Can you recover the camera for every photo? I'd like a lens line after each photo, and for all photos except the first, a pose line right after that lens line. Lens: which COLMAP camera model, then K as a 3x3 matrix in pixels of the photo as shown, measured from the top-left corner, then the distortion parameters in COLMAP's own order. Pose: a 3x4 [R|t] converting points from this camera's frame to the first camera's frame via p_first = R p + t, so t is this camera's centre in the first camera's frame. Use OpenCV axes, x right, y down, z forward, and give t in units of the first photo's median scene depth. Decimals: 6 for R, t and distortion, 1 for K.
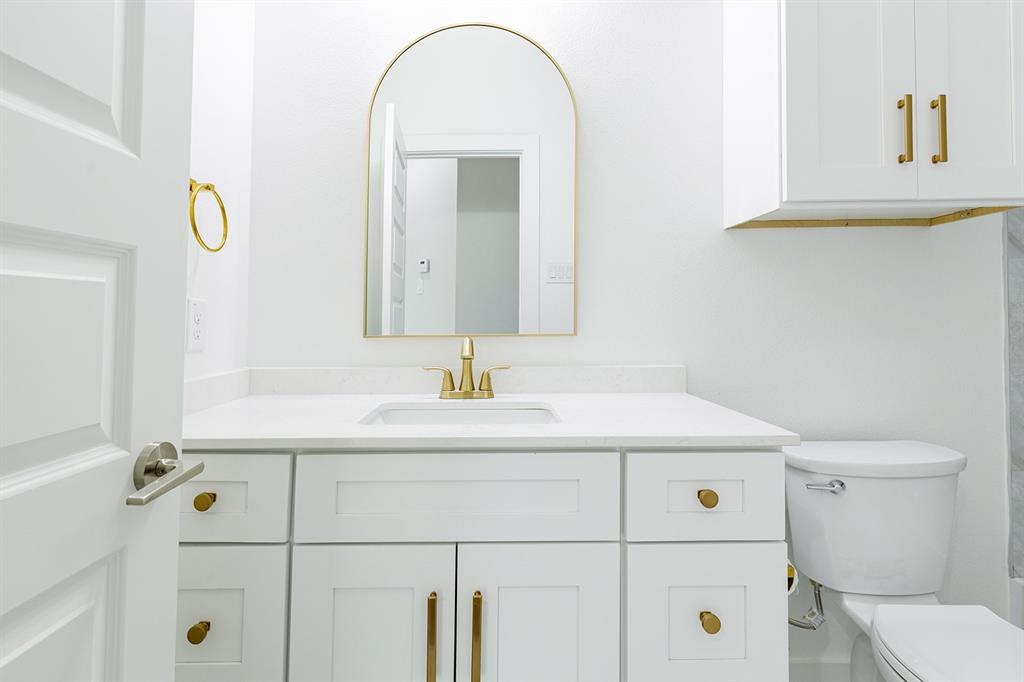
lens RADIAL K [[509.7, 0, 513.9], [0, 509.7, 300.4], [0, 0, 1]] dist [0.000780, 0.000568]
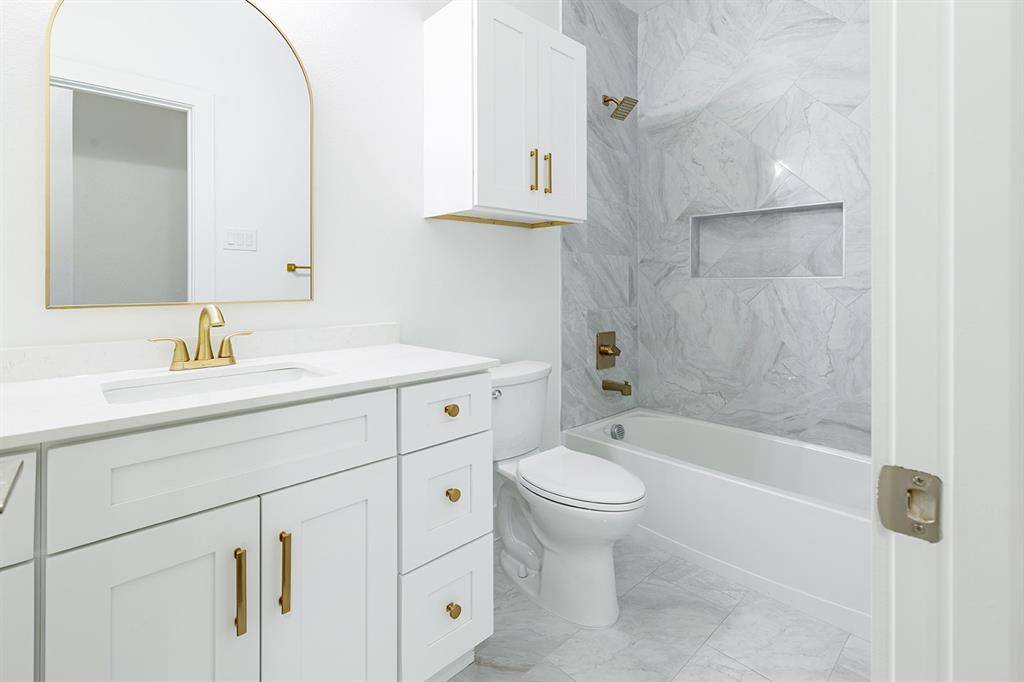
lens RADIAL K [[457.5, 0, 507.1], [0, 457.5, 284.5], [0, 0, 1]] dist [-0.000582, 0.000019]
pose [[0.734564, 0.002008, 0.678537, -0.266012], [-0.023695, 0.999462, 0.022694, 0.000759], [-0.678126, -0.032748, 0.734216, -0.027188]]
